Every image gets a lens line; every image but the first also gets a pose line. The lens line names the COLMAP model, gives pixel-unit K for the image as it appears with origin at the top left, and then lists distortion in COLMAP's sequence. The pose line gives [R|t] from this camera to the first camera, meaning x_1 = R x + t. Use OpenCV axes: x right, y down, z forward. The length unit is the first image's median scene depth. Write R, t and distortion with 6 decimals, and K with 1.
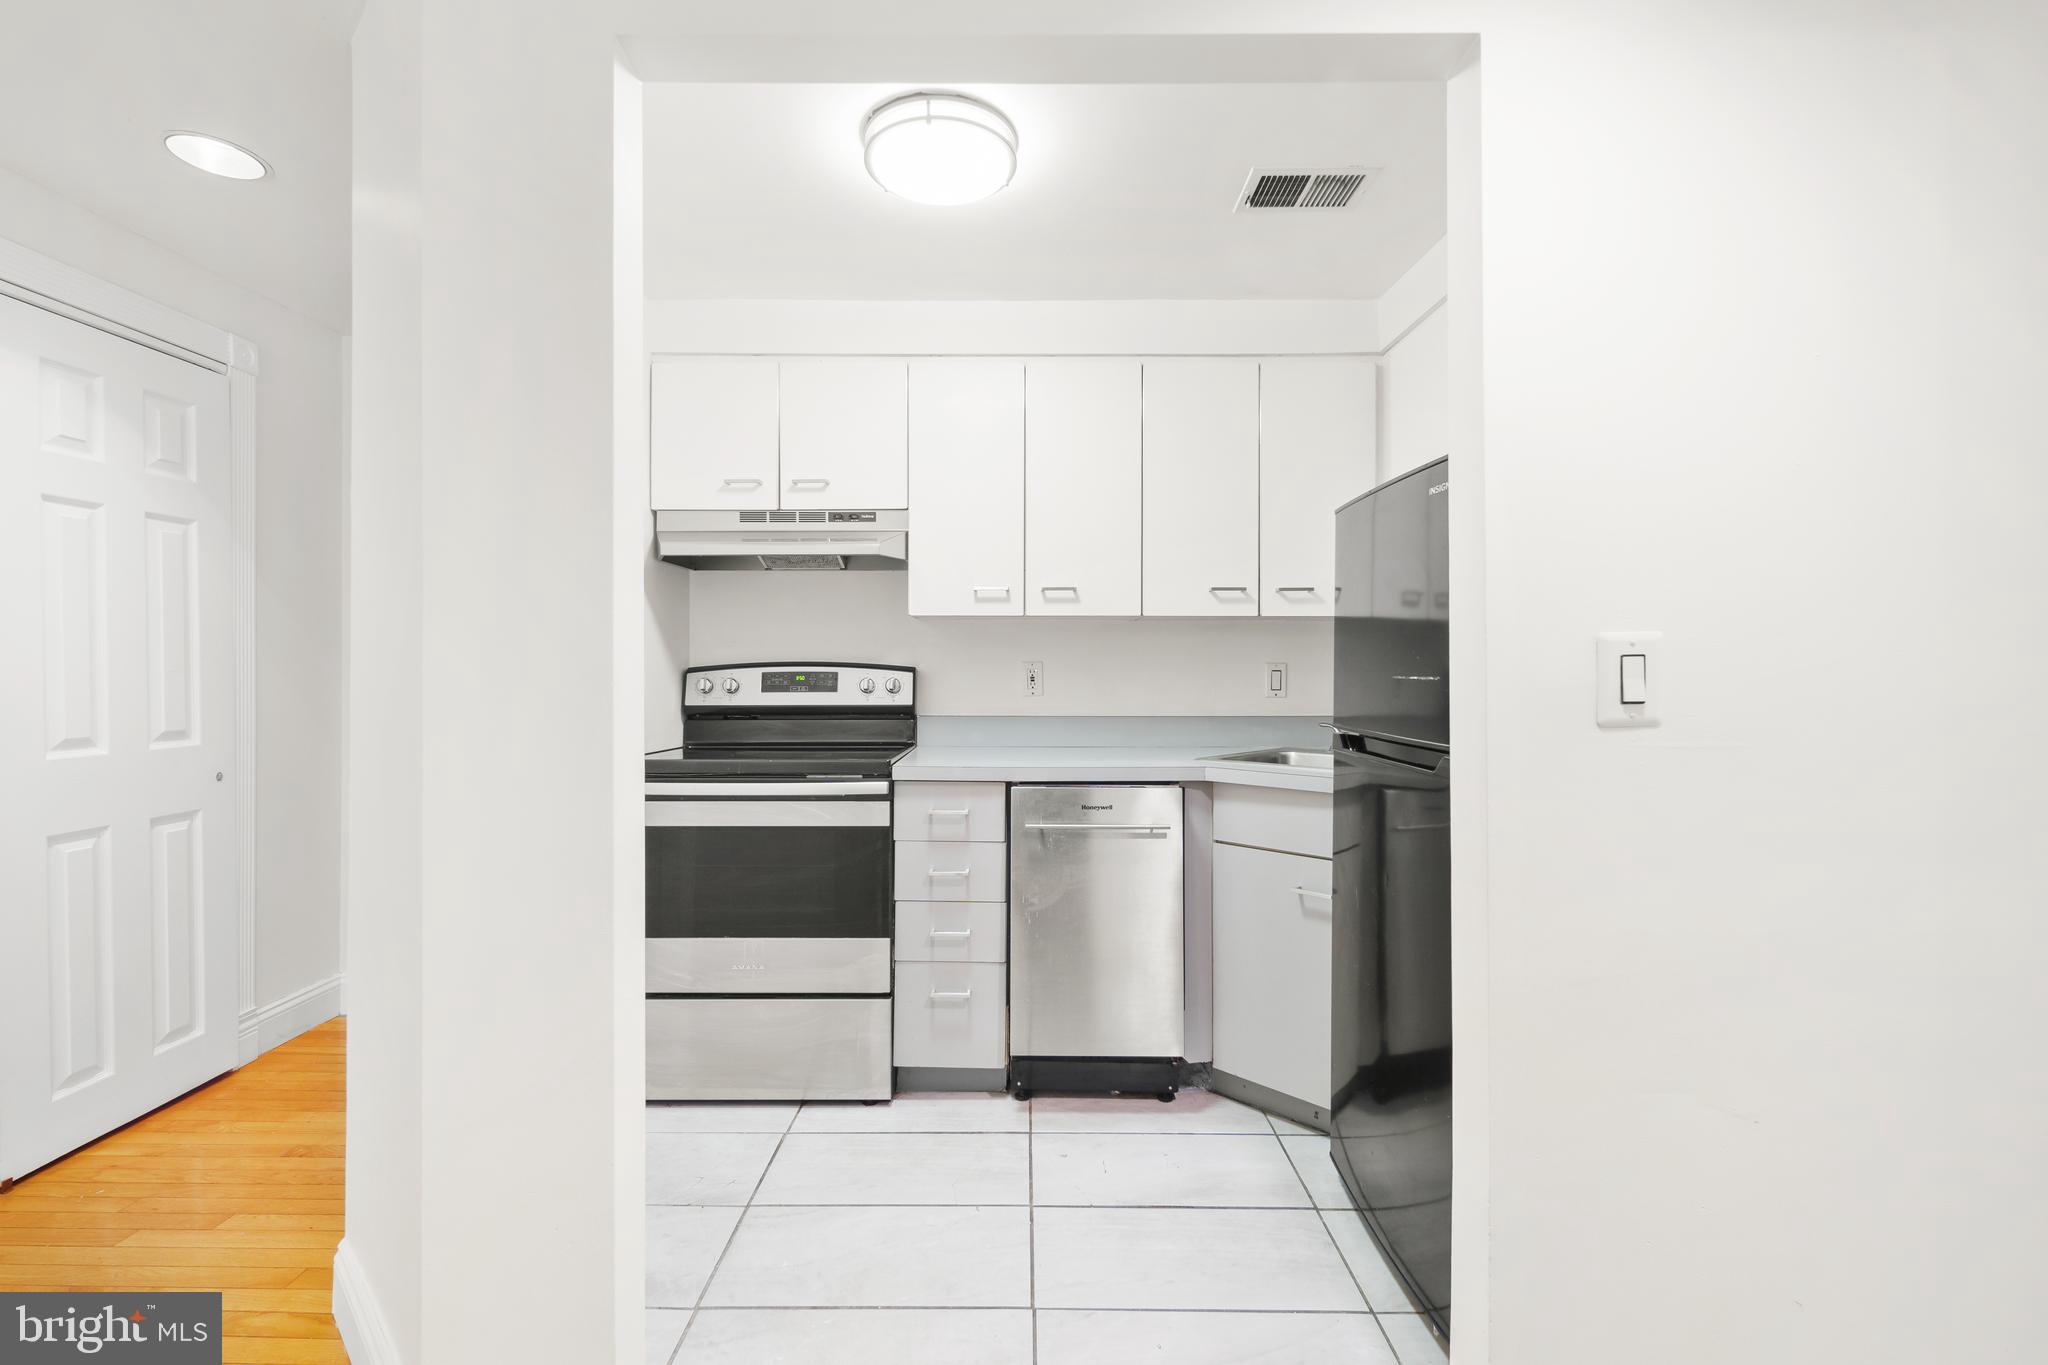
lens RADIAL K [[905.9, 0, 1018.7], [0, 905.9, 681.5], [0, 0, 1]] dist [0.004429, -0.003107]
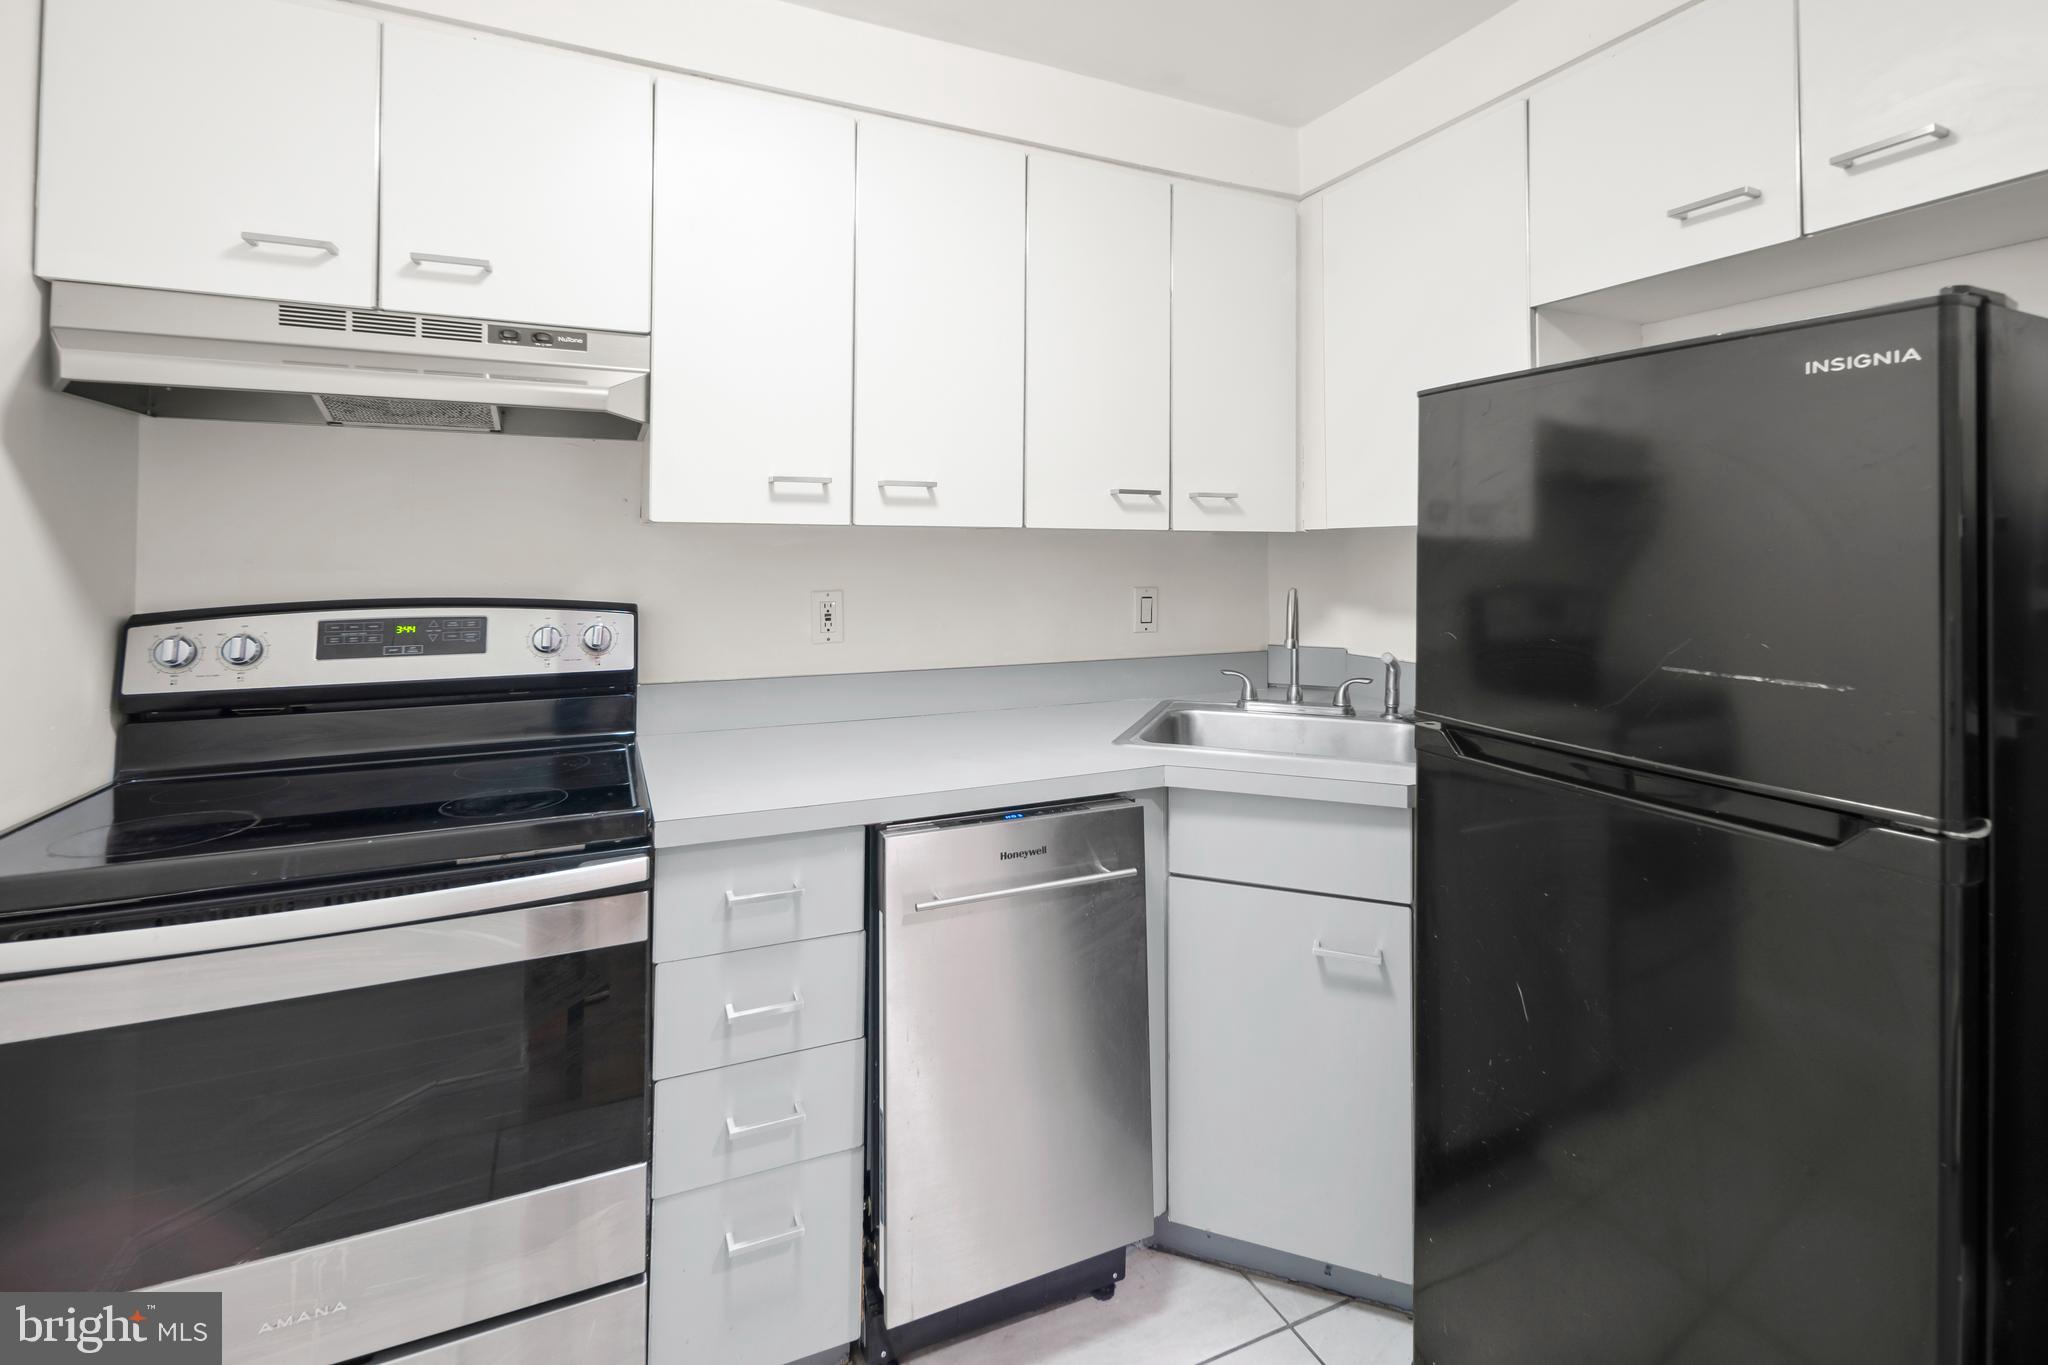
lens RADIAL K [[909.8, 0, 1010.1], [0, 909.8, 535.1], [0, 0, 1]] dist [0.000586, -0.000531]
pose [[0.907634, 0.010280, 0.419637, -0.154323], [-0.001354, 0.999767, -0.021563, -0.052183], [-0.419761, 0.019003, 0.907436, 0.389855]]
